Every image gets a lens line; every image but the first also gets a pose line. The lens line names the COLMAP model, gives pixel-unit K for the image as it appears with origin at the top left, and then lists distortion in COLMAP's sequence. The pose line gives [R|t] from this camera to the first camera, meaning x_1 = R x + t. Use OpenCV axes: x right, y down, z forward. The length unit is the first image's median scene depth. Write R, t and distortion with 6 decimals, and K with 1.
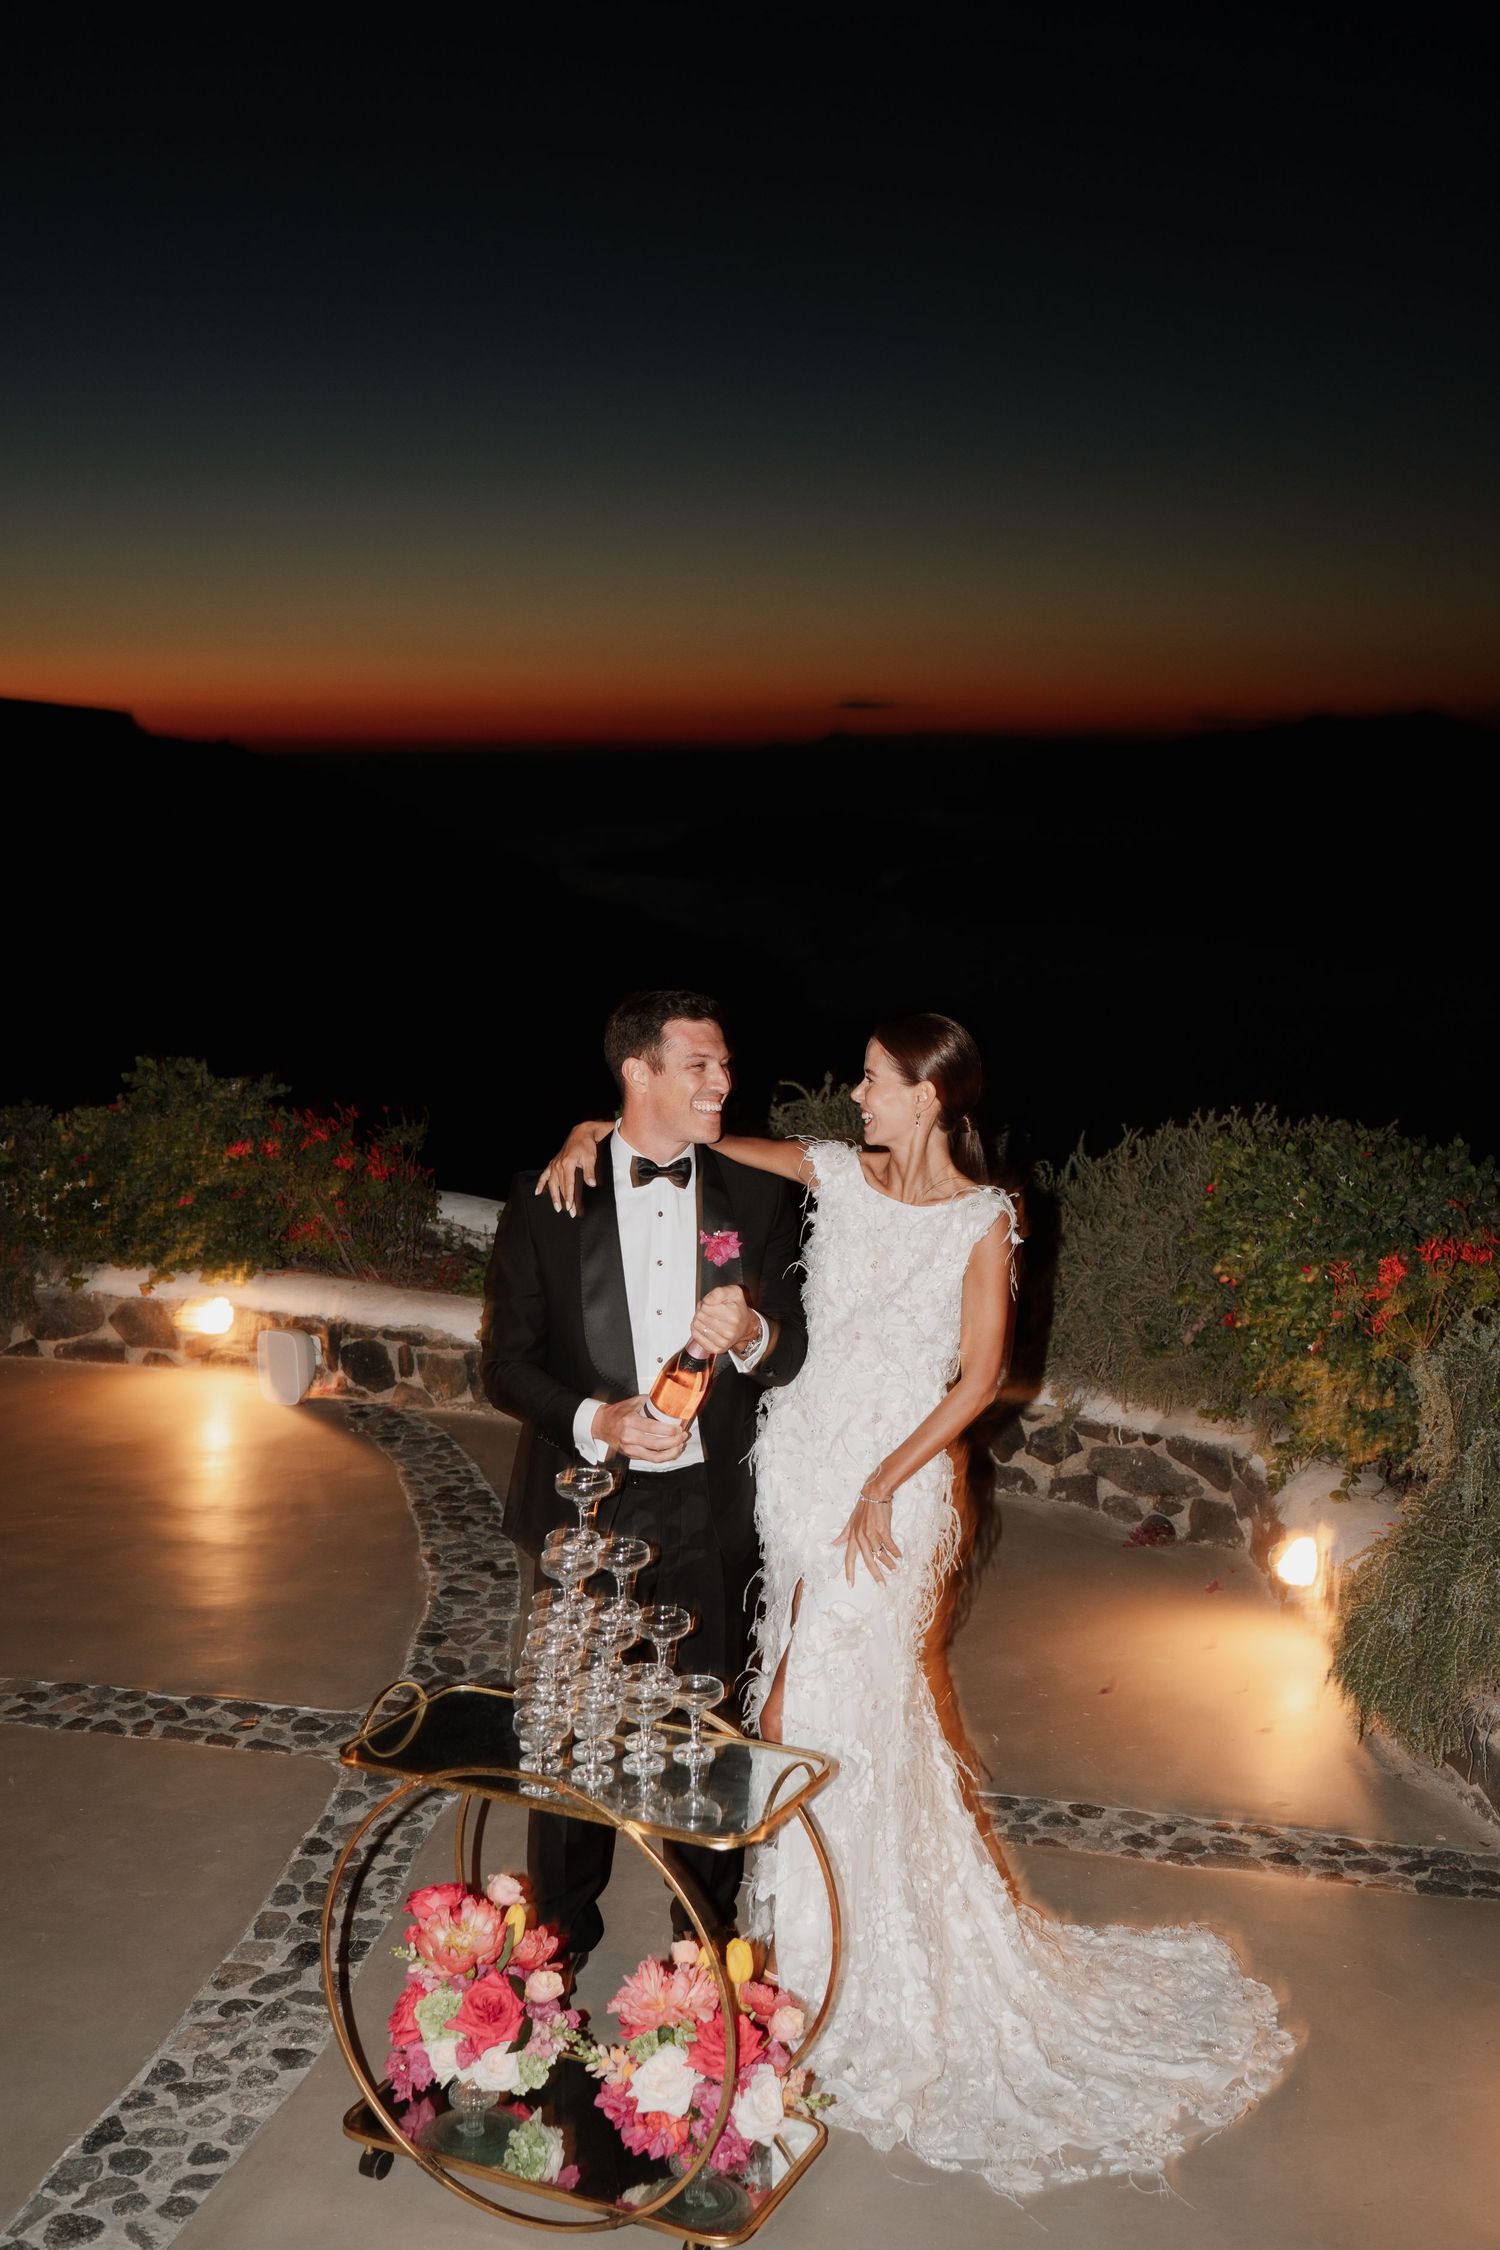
lens RADIAL K [[2448.7, 0, 755.1], [0, 2448.7, 1122.1], [0, 0, 1]] dist [0.034332, 0.142018]
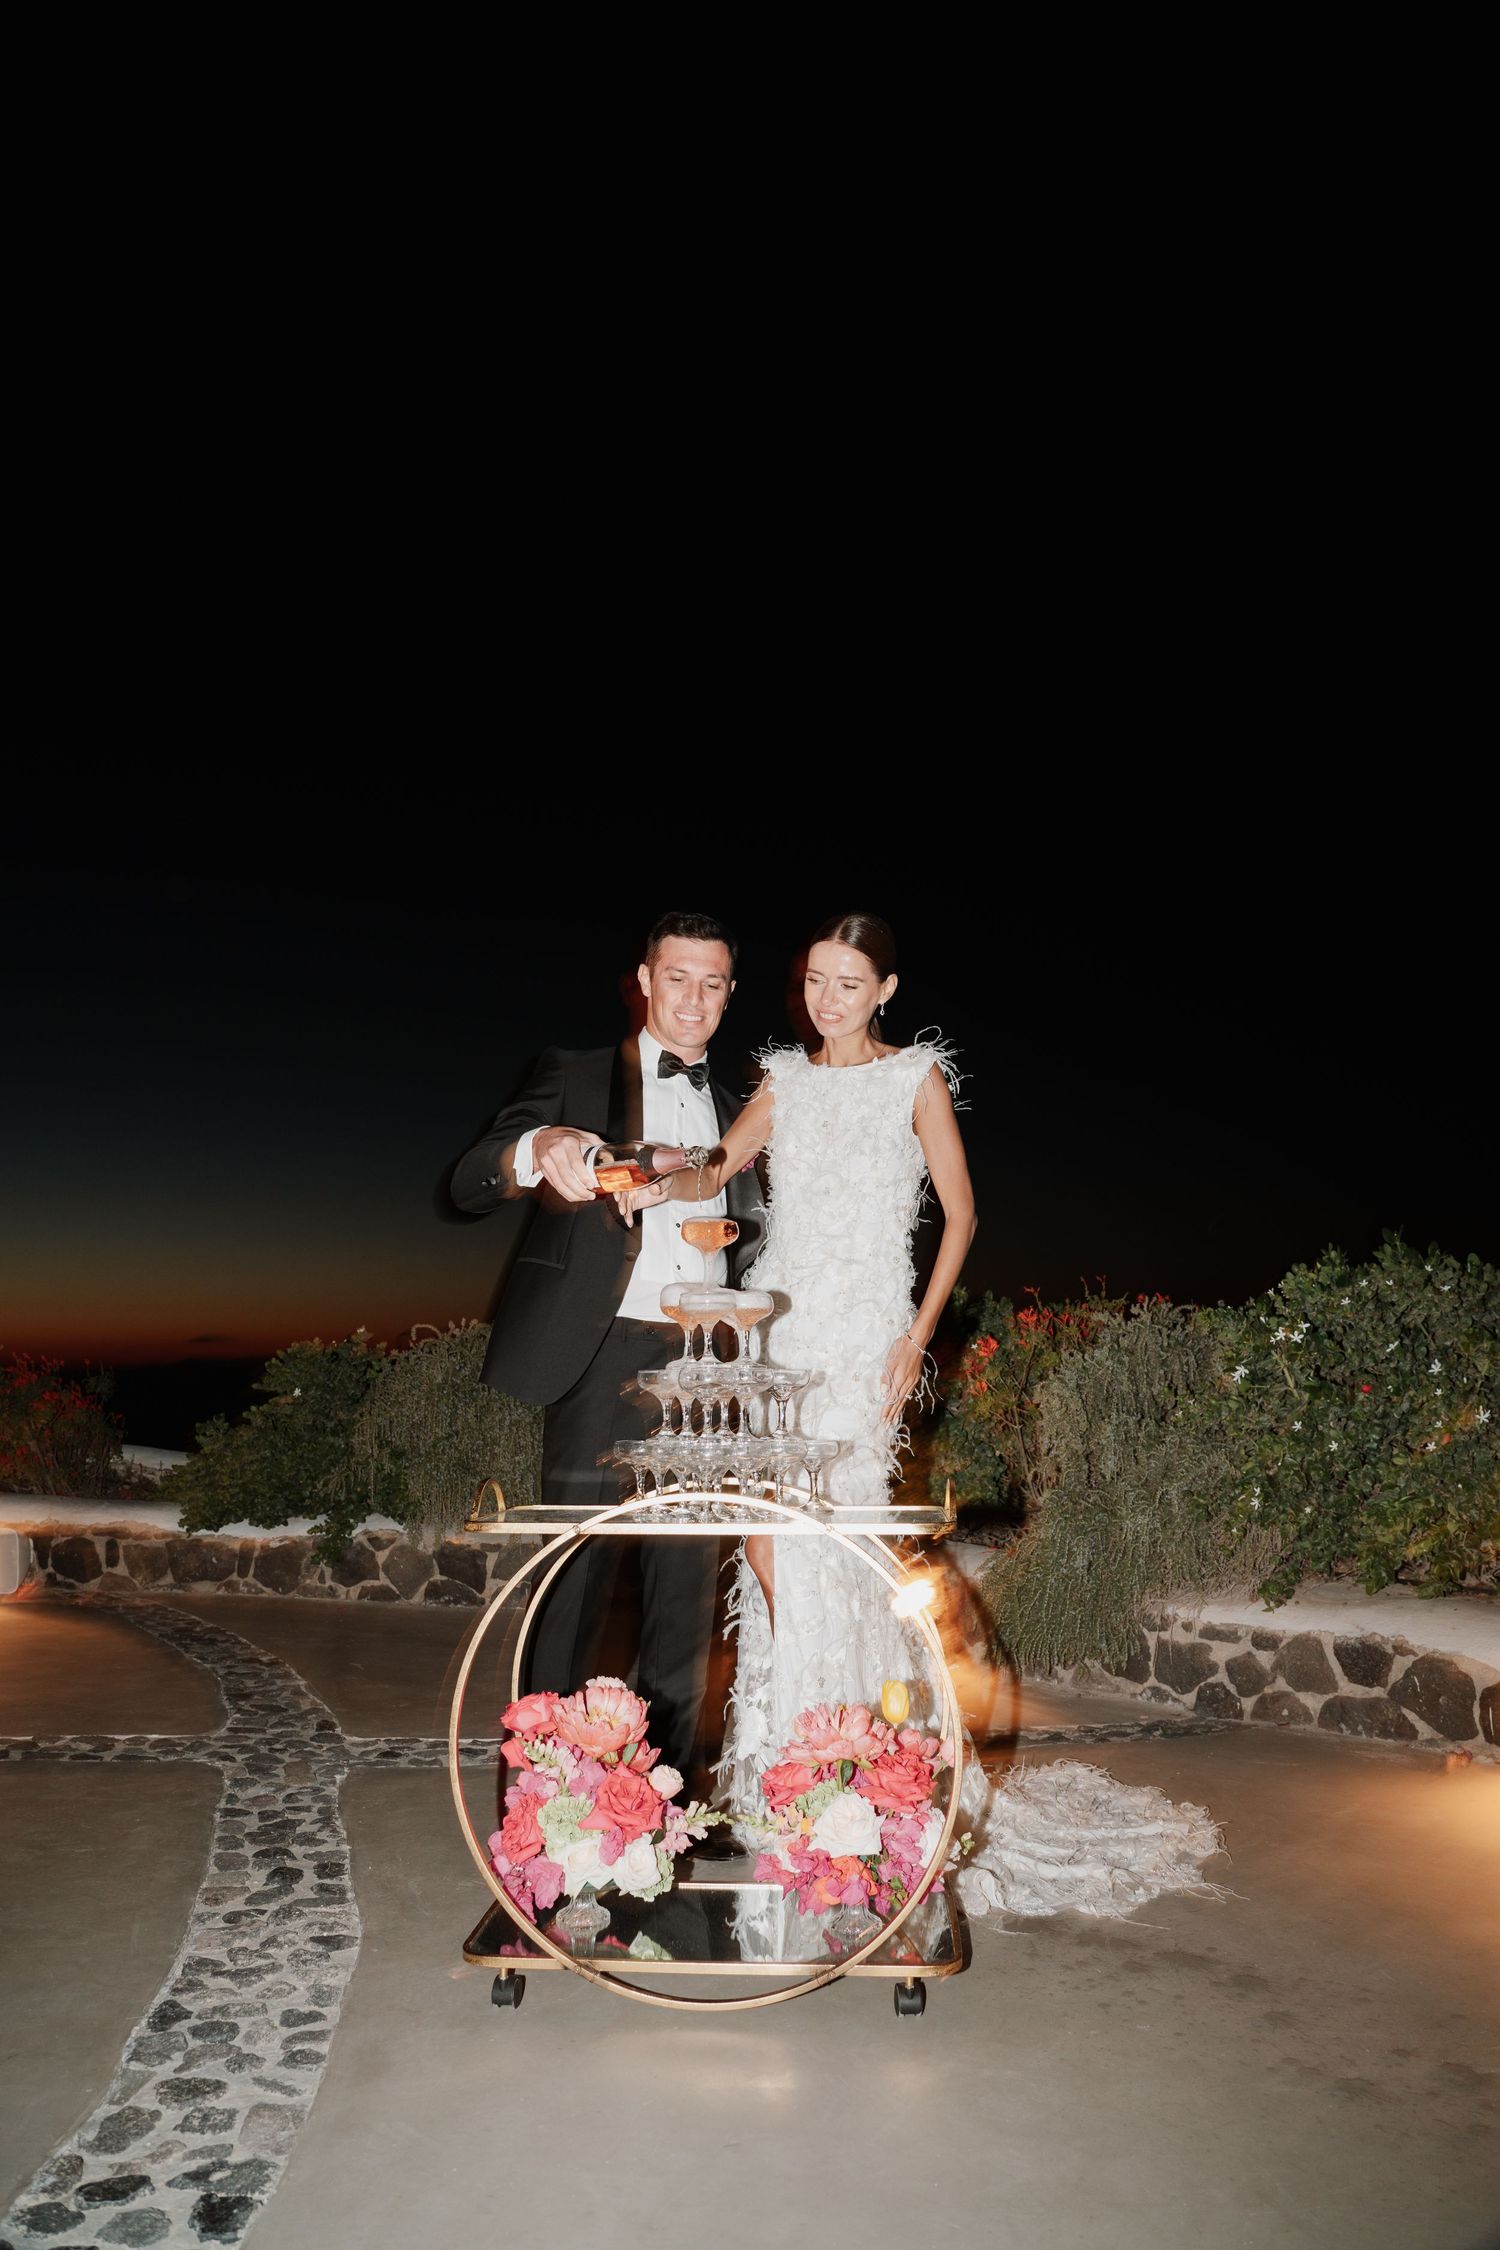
lens RADIAL K [[1550.9, 0, 753.0], [0, 1550.9, 1122.4], [0, 0, 1]] dist [-0.140325, 0.067032]
pose [[0.929026, 0.045432, 0.367214, -0.218701], [0.067676, 0.954829, -0.289348, 0.217313], [-0.363772, 0.293663, 0.883986, 0.308551]]
